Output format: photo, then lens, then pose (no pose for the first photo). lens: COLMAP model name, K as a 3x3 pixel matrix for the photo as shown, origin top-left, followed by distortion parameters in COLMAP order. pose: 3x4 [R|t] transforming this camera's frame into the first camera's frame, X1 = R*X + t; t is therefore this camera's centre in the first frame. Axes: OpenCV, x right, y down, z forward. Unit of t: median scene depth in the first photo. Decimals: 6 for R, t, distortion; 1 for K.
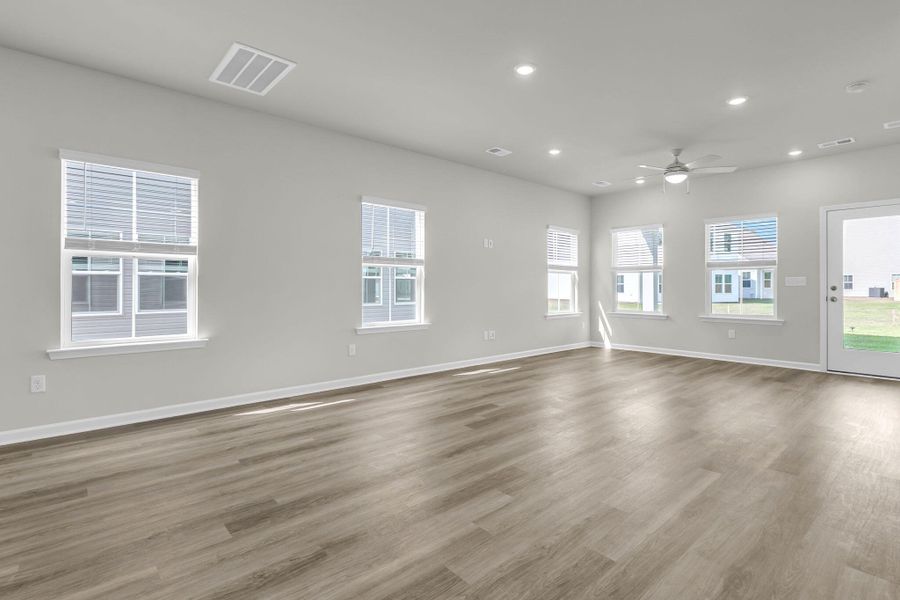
lens RADIAL K [[434.8, 0, 449.5], [0, 434.8, 286.4], [0, 0, 1]] dist [0.002505, 0.000020]
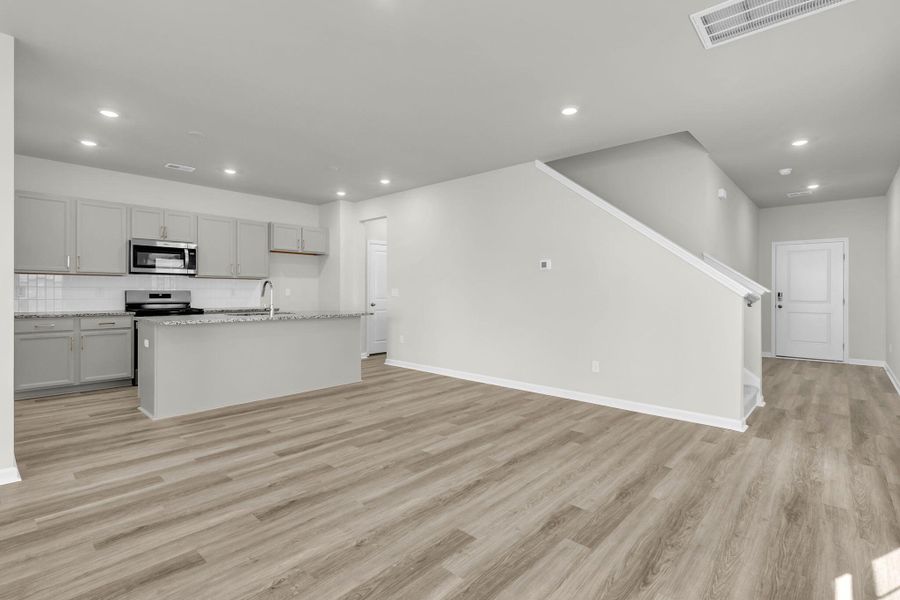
lens RADIAL K [[425.0, 0, 451.7], [0, 425.0, 291.5], [0, 0, 1]] dist [0.000112, 0.000124]
pose [[-0.993966, -0.004094, -0.109610, 0.065626], [-0.003763, 0.999988, -0.003231, -0.011049], [0.109622, -0.002799, -0.993969, 0.776689]]
